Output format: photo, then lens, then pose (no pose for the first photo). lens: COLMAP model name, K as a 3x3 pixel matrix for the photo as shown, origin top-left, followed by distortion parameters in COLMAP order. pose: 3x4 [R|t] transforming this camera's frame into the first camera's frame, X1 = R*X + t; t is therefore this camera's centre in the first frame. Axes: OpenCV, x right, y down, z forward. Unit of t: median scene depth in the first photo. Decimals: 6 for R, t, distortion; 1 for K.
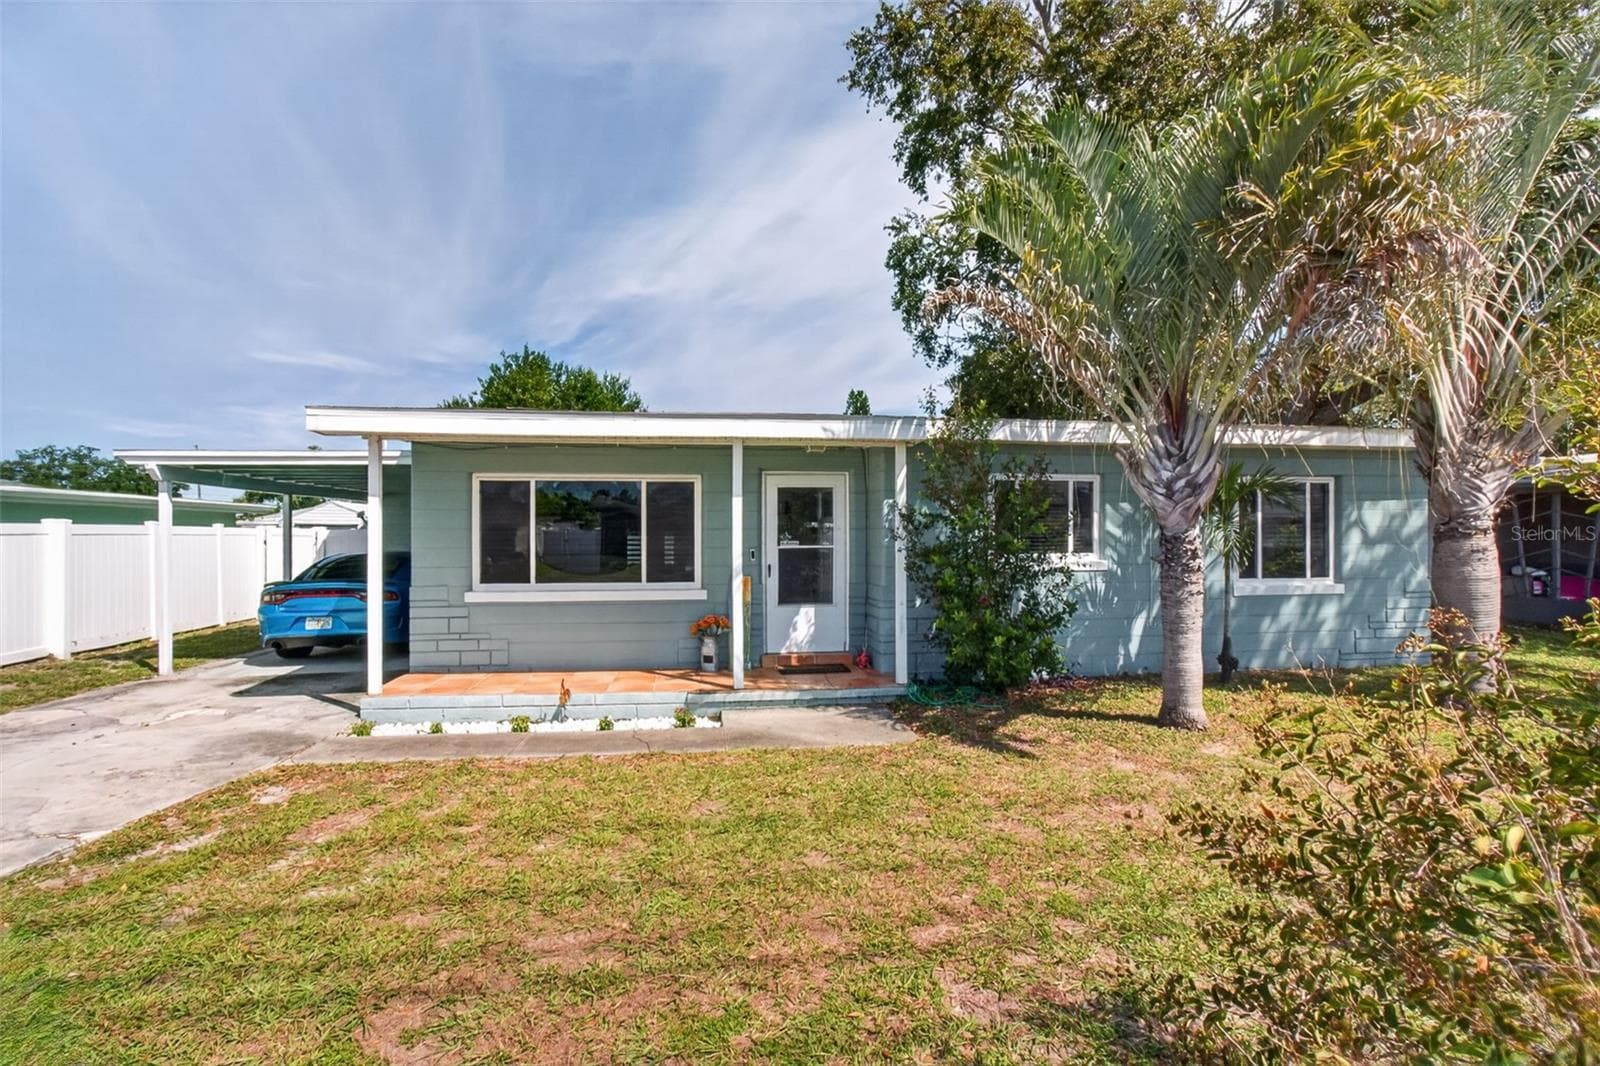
lens RADIAL K [[735.9, 0, 794.7], [0, 735.9, 540.9], [0, 0, 1]] dist [0.003027, 0.000822]
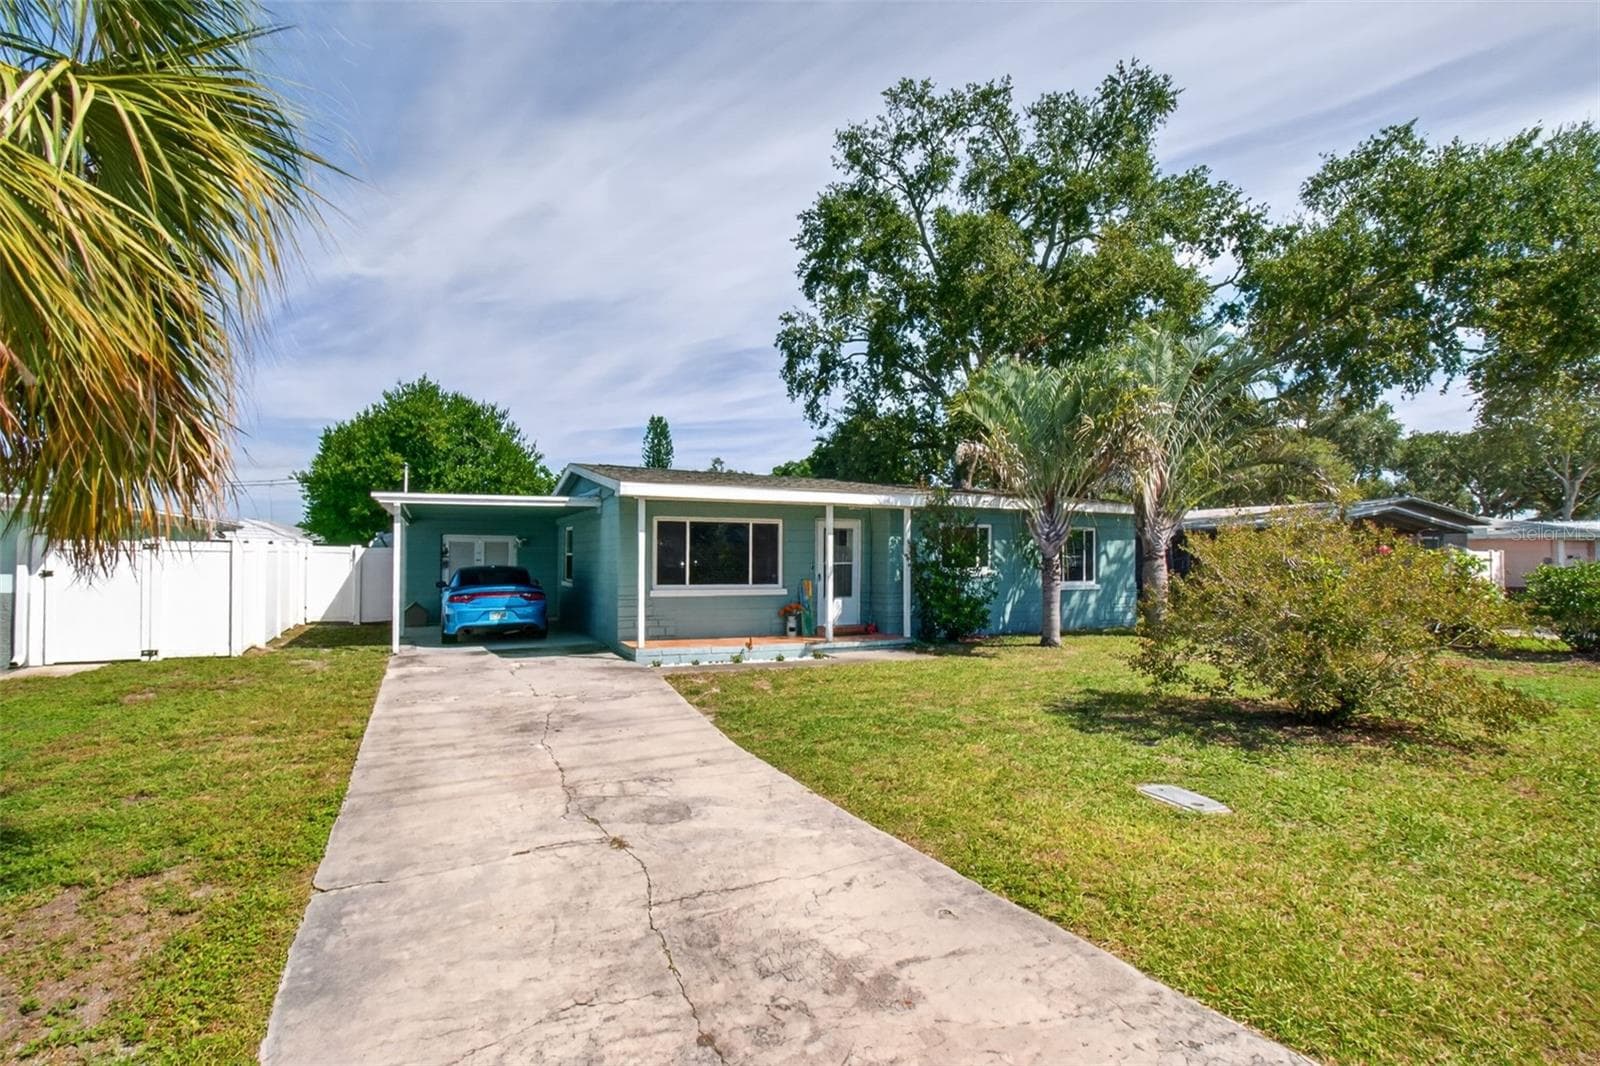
lens RADIAL K [[735.9, 0, 794.7], [0, 735.9, 540.9], [0, 0, 1]] dist [0.003027, 0.000822]
pose [[0.952998, 0.013244, 0.302688, -0.599796], [-0.005295, 0.999620, -0.027068, 0.003587], [-0.302931, 0.024193, 0.952705, -0.591377]]
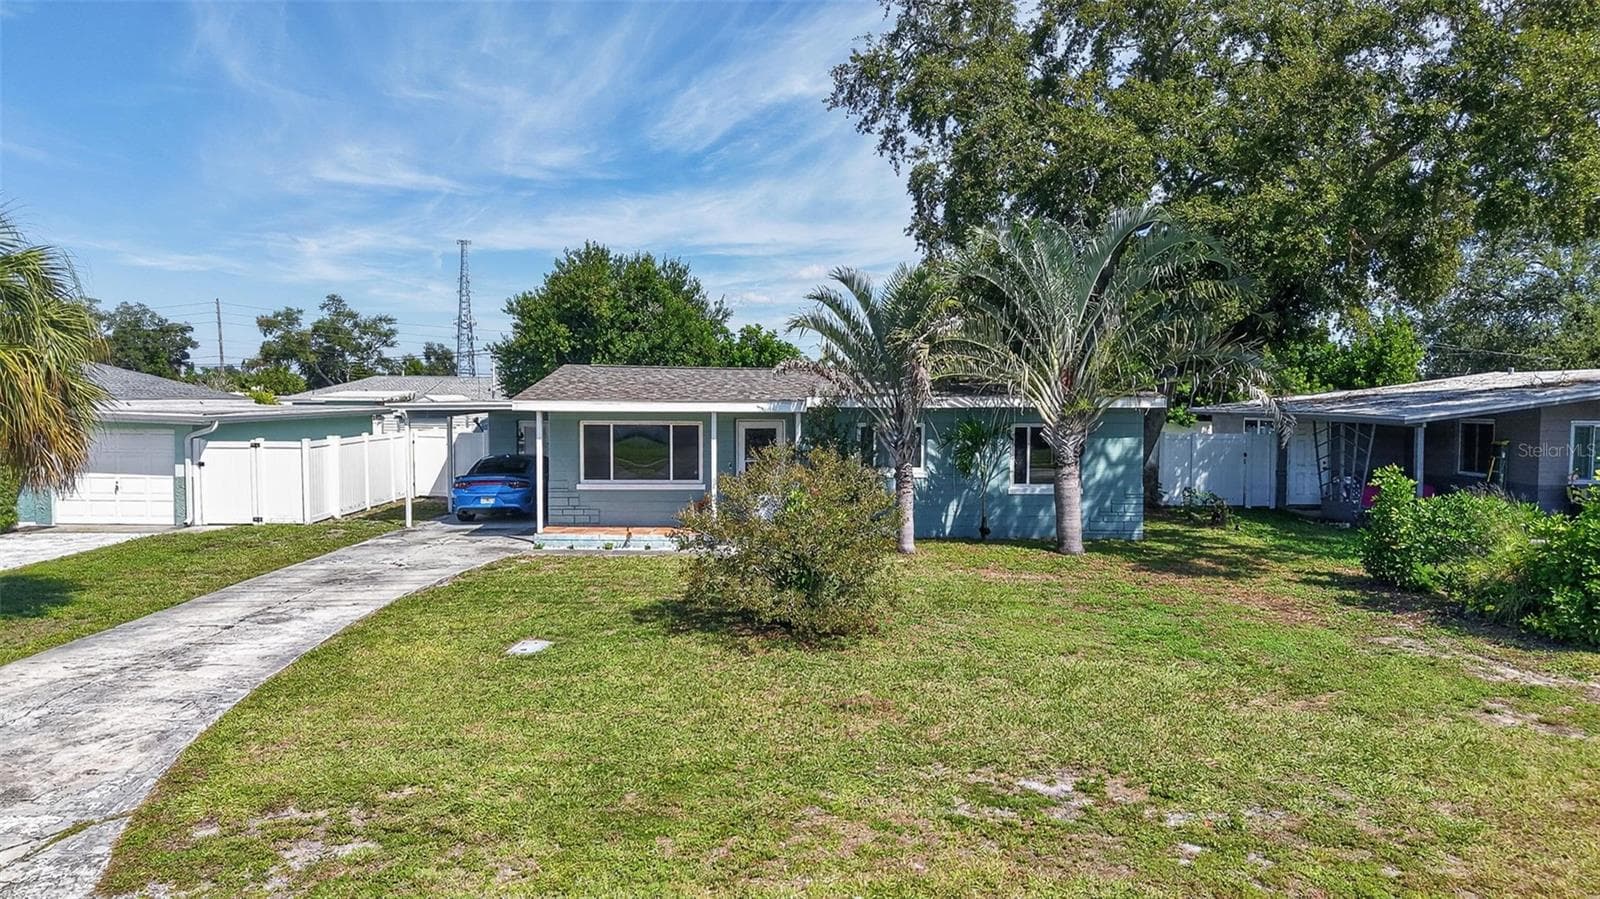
lens RADIAL K [[997.1, 0, 800.0], [0, 997.1, 449.5], [0, 0, 1]] dist [0.048205, -0.000223]
pose [[0.992149, 0.009453, -0.124707, 0.411823], [-0.003388, 0.998805, 0.048753, -0.137638], [0.125019, -0.047948, 0.990995, -1.376072]]
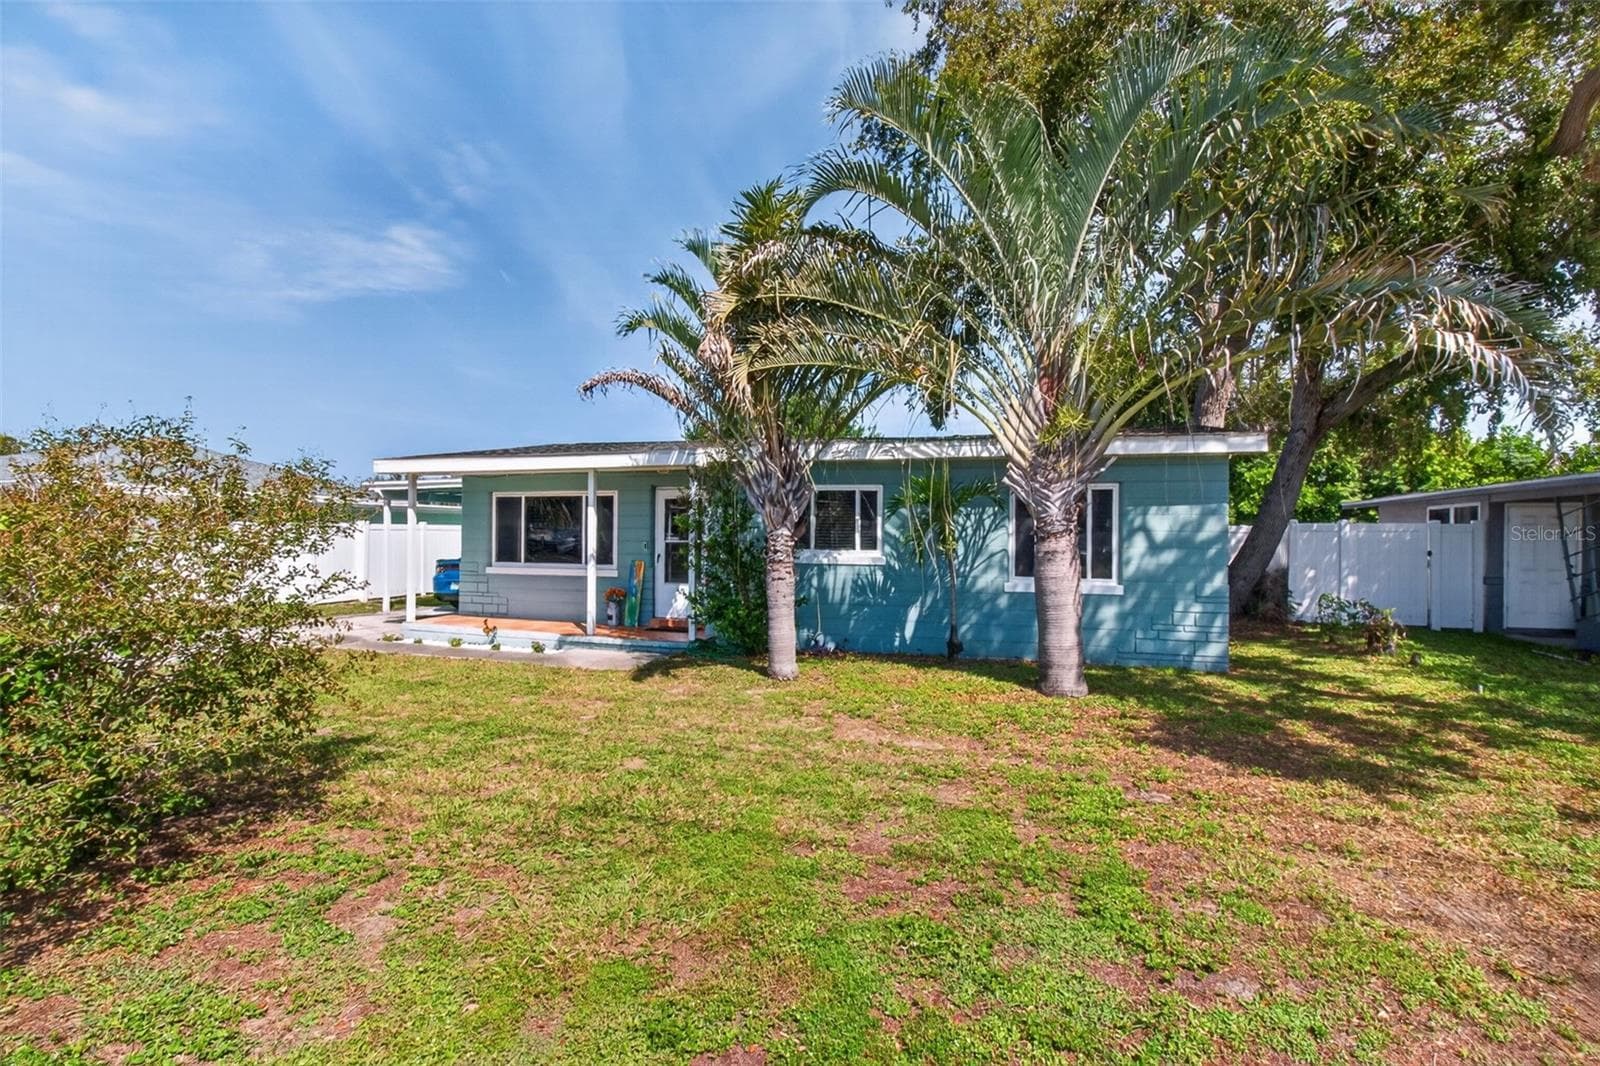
lens RADIAL K [[731.7, 0, 805.0], [0, 731.7, 564.0], [0, 0, 1]] dist [-0.074137, 0.000097]
pose [[0.900402, 0.029775, -0.434039, 0.817719], [-0.015594, 0.999223, 0.036196, -0.003010], [0.434780, -0.025822, 0.900166, -0.122109]]
